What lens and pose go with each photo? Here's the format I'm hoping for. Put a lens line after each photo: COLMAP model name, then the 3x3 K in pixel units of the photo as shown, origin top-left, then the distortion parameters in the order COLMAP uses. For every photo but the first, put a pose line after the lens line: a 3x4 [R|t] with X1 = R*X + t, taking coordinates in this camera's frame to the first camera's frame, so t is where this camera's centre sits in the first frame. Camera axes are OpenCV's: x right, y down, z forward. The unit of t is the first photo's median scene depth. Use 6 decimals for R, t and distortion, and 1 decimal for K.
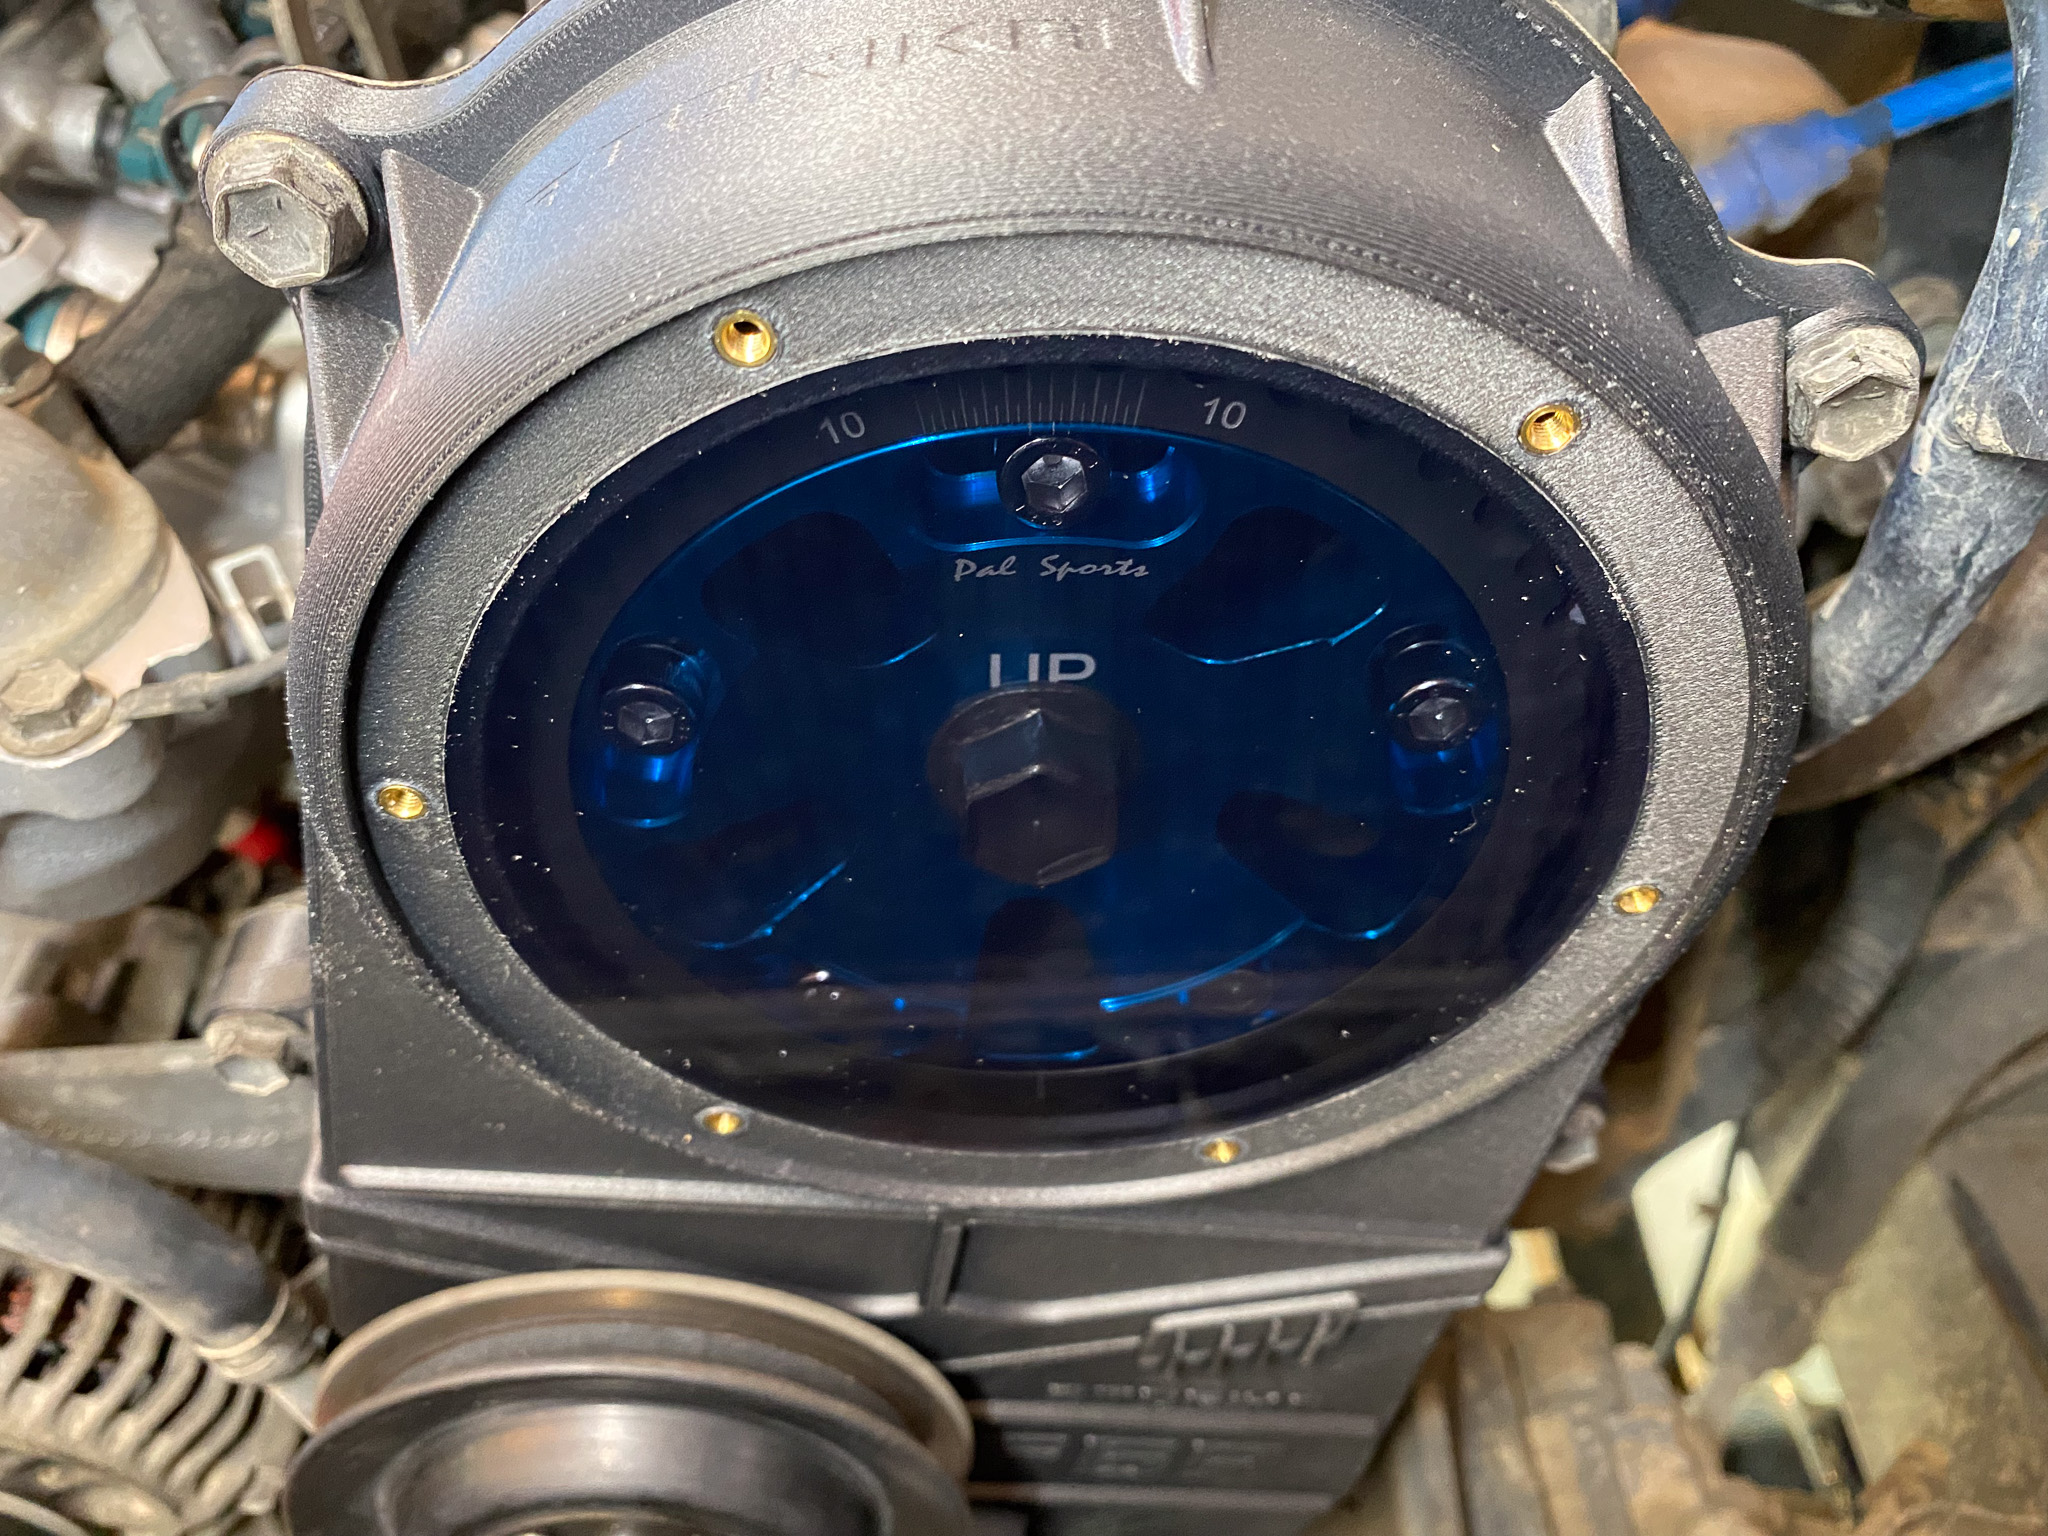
lens RADIAL K [[1642.7, 0, 1024.0], [0, 1642.7, 768.0], [0, 0, 1]] dist [-0.052011, -0.003084]
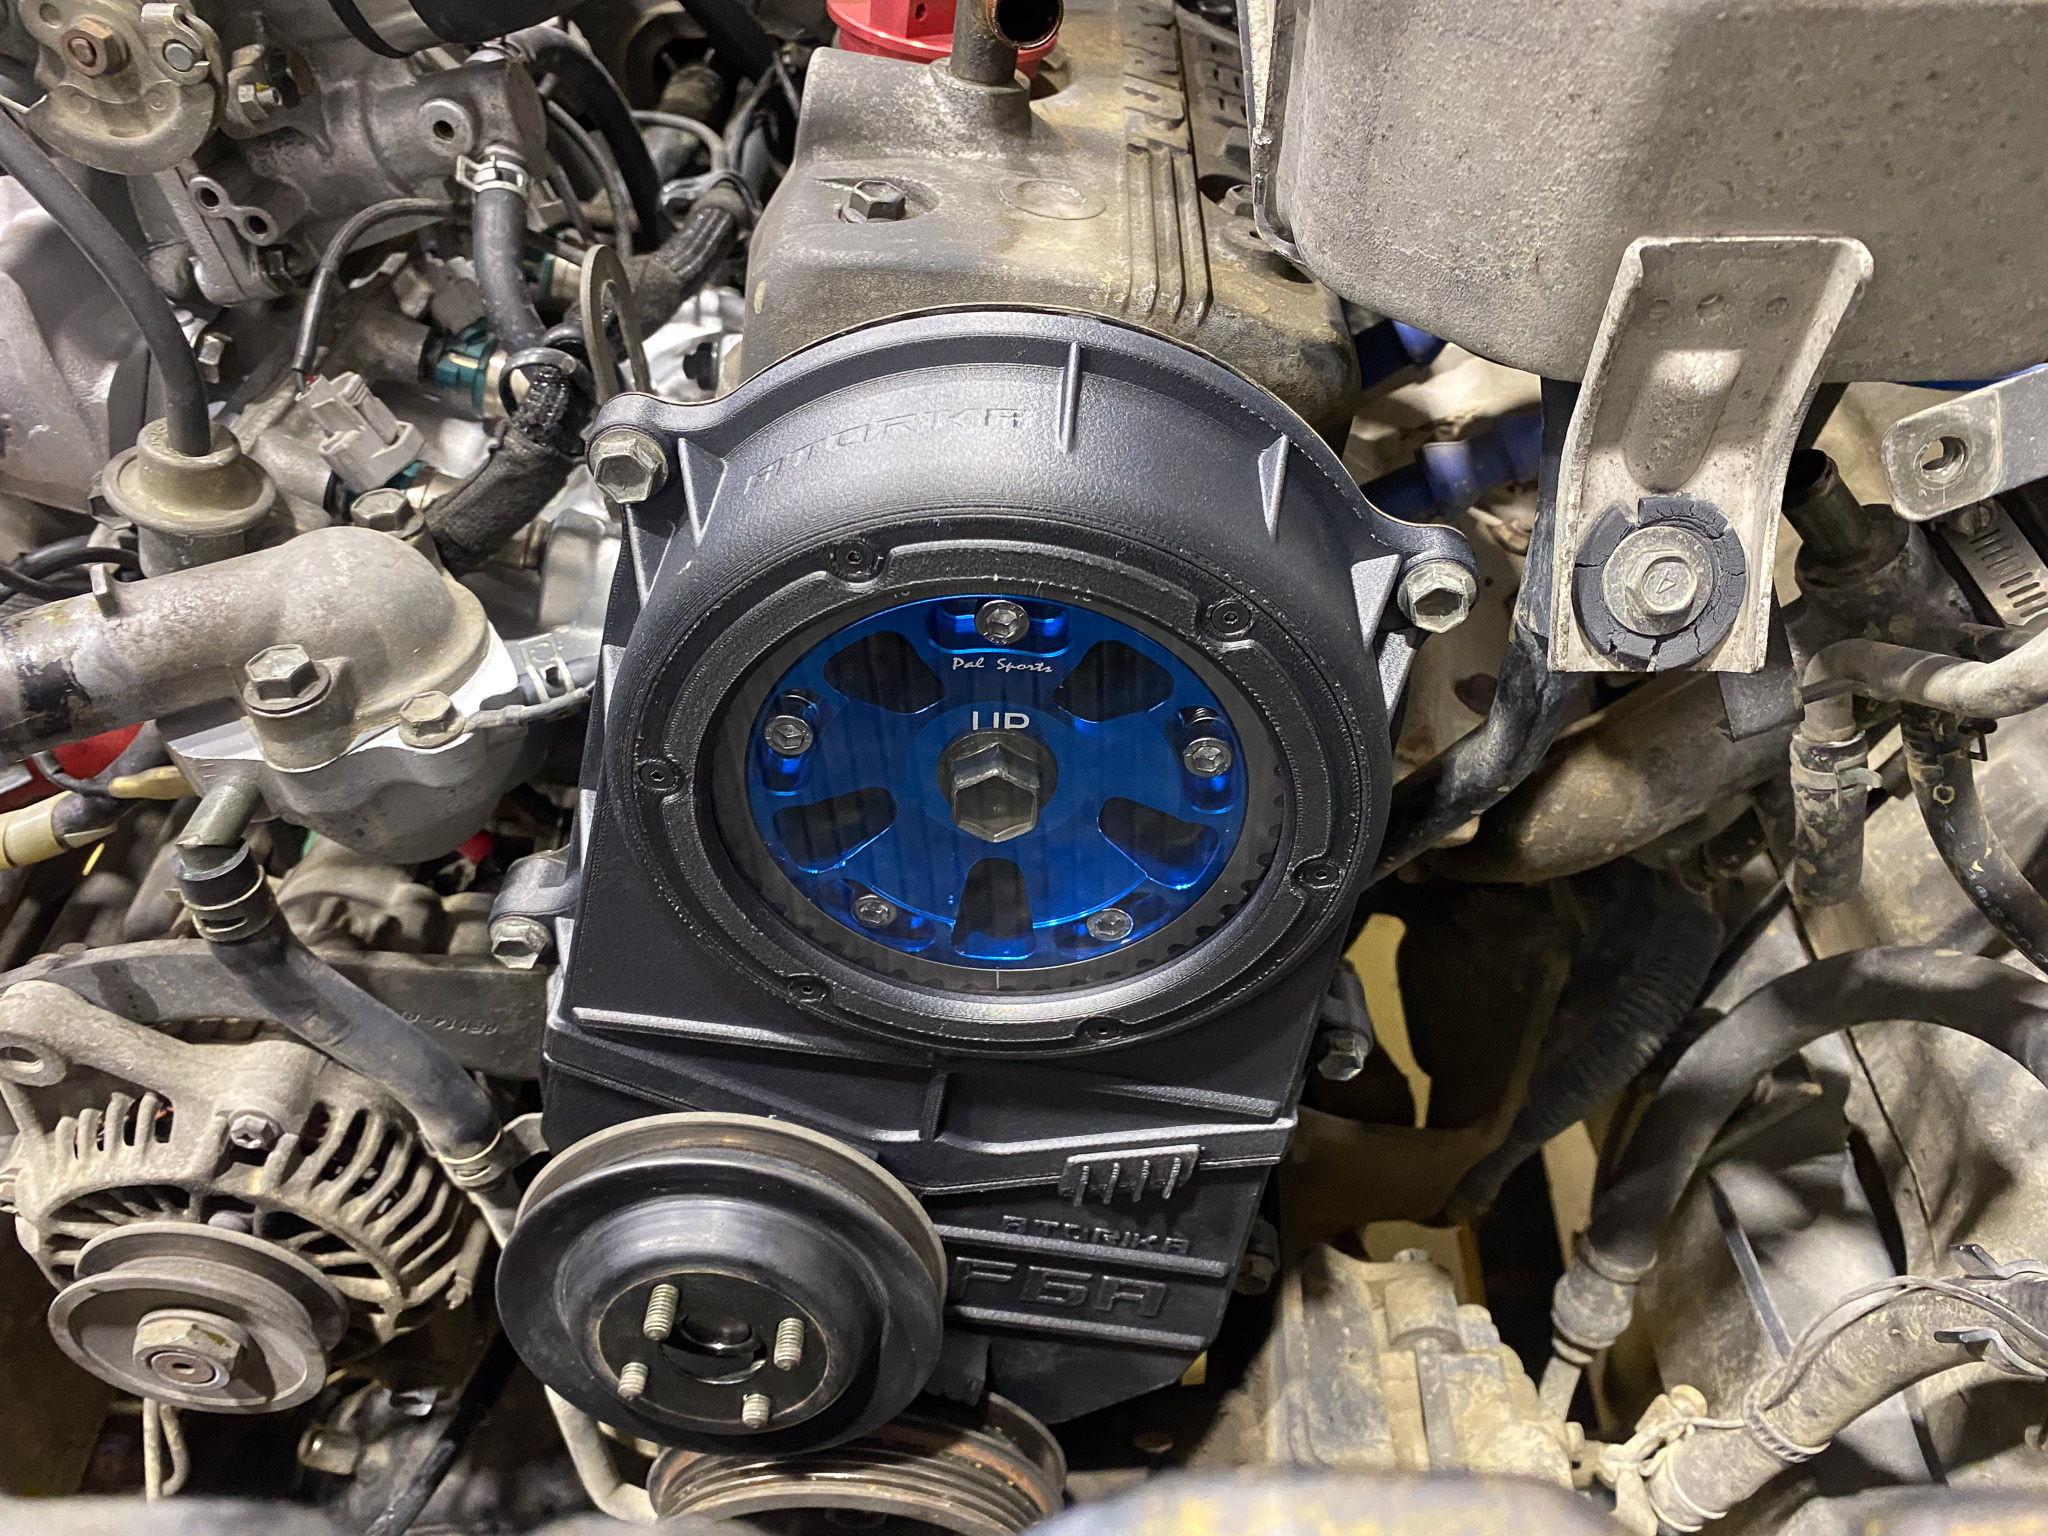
lens RADIAL K [[1642.7, 0, 1024.0], [0, 1642.7, 768.0], [0, 0, 1]] dist [-0.052011, -0.003084]
pose [[0.997418, 0.056069, -0.044882, 0.122753], [-0.059681, 0.994706, -0.083658, 0.145089], [0.039954, 0.086120, 0.995483, -0.835509]]
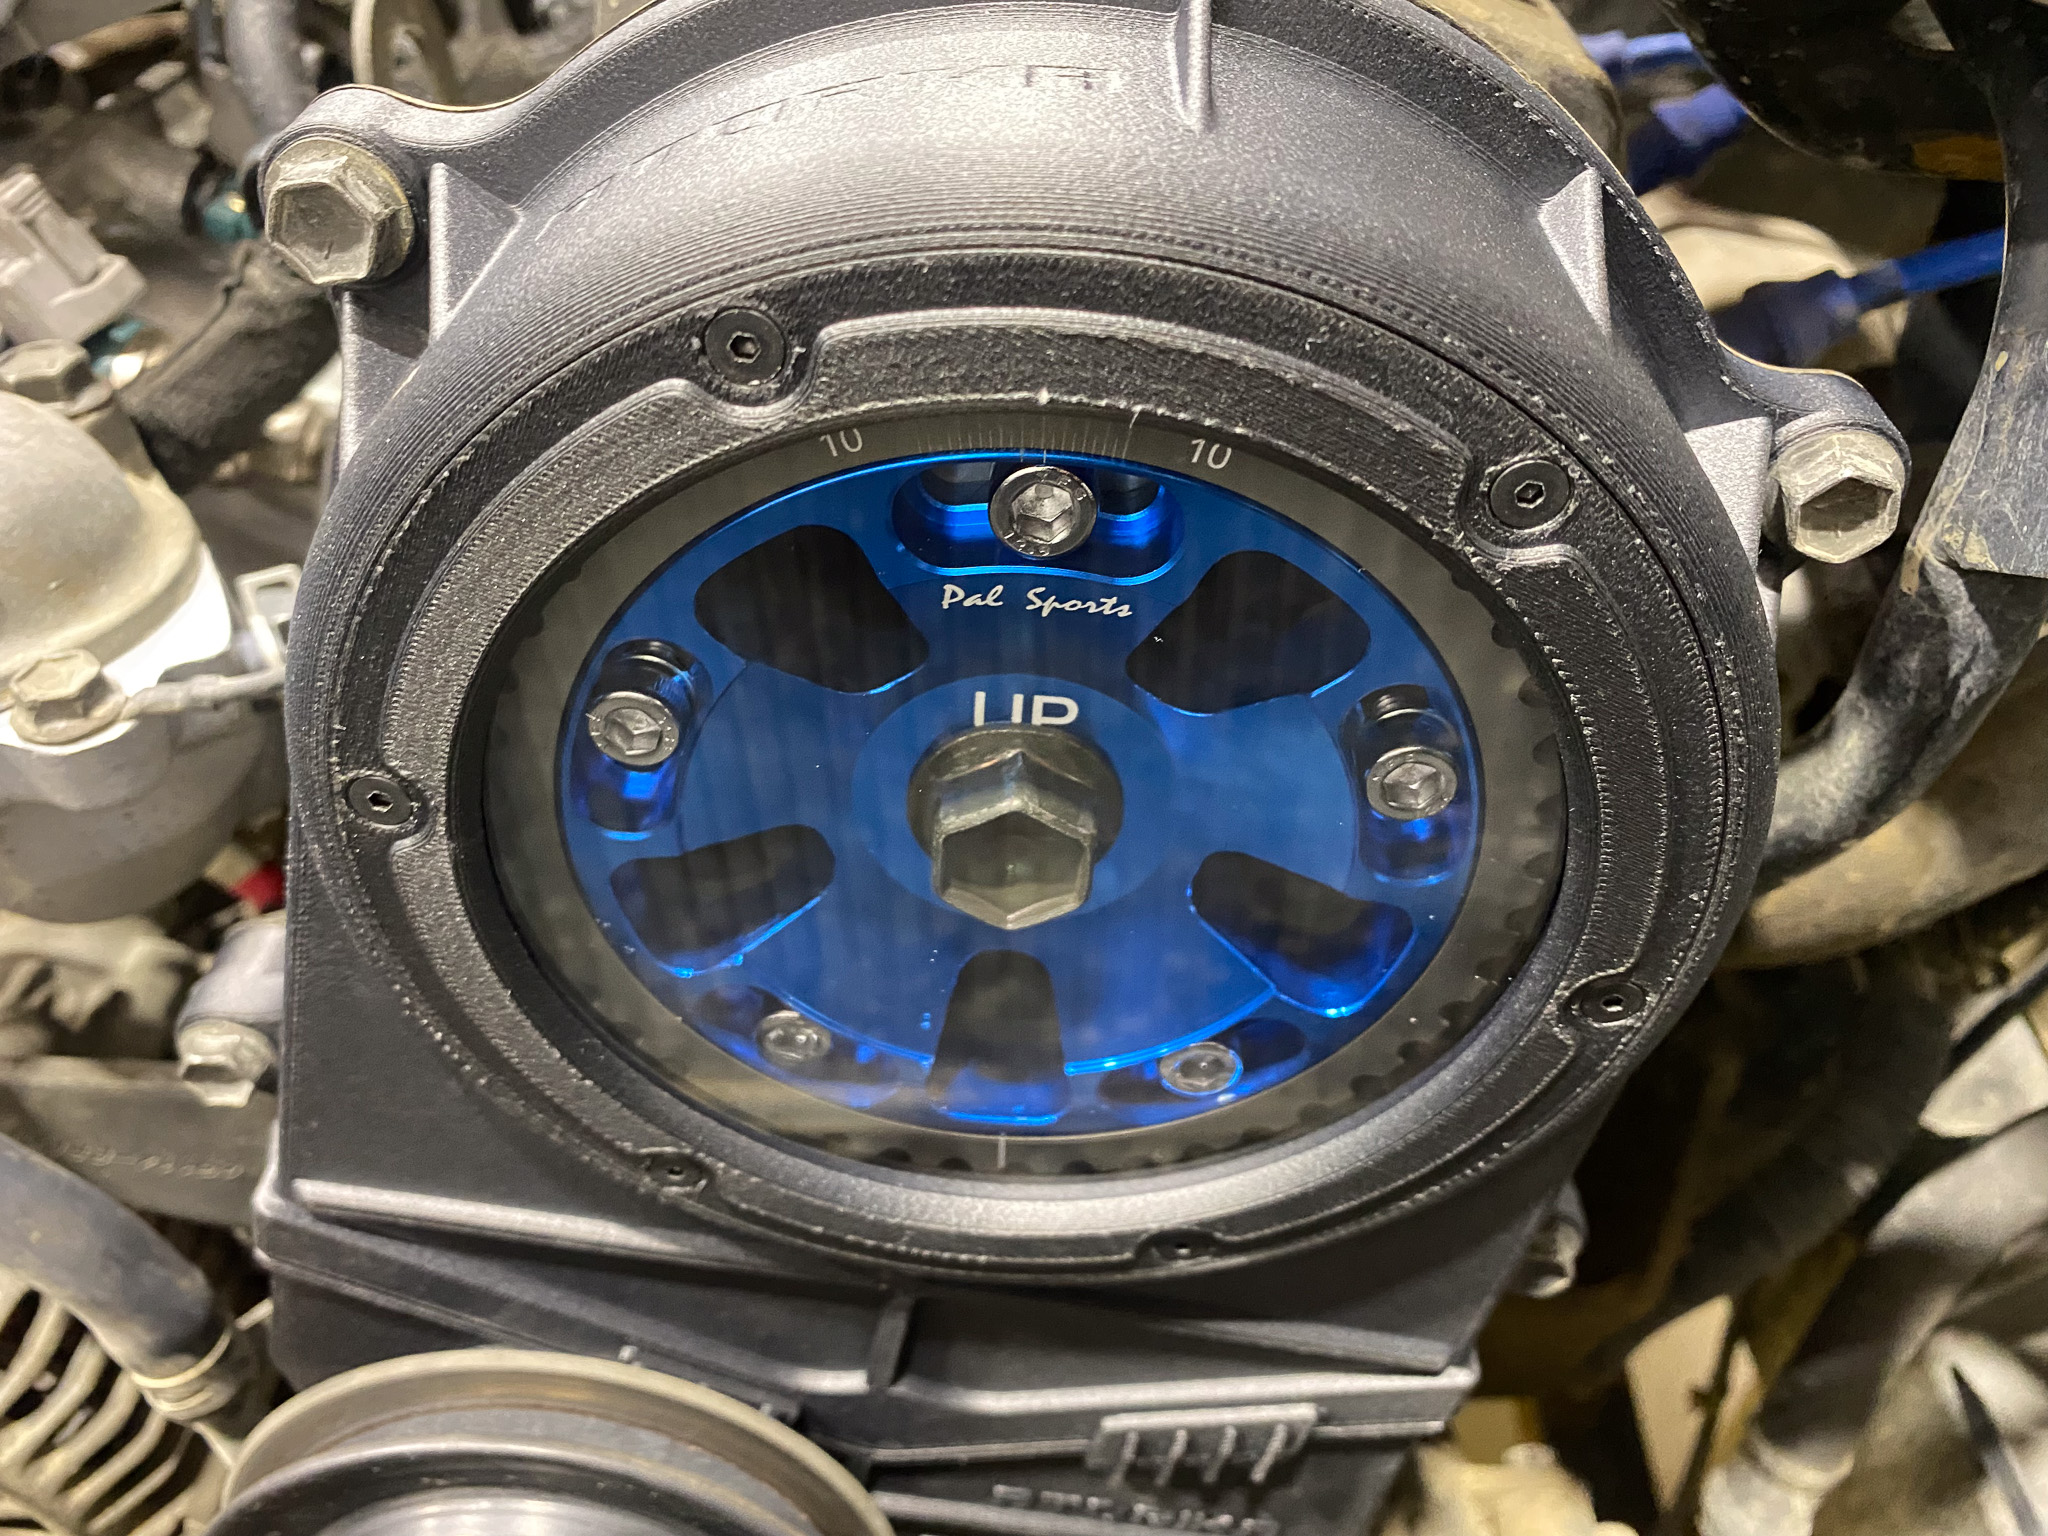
lens RADIAL K [[1642.7, 0, 1024.0], [0, 1642.7, 768.0], [0, 0, 1]] dist [-0.052011, -0.003084]
pose [[0.997086, 0.073125, -0.021734, 0.034475], [-0.074909, 0.992404, -0.097583, 0.073437], [0.014433, 0.098927, 0.994990, -0.006690]]
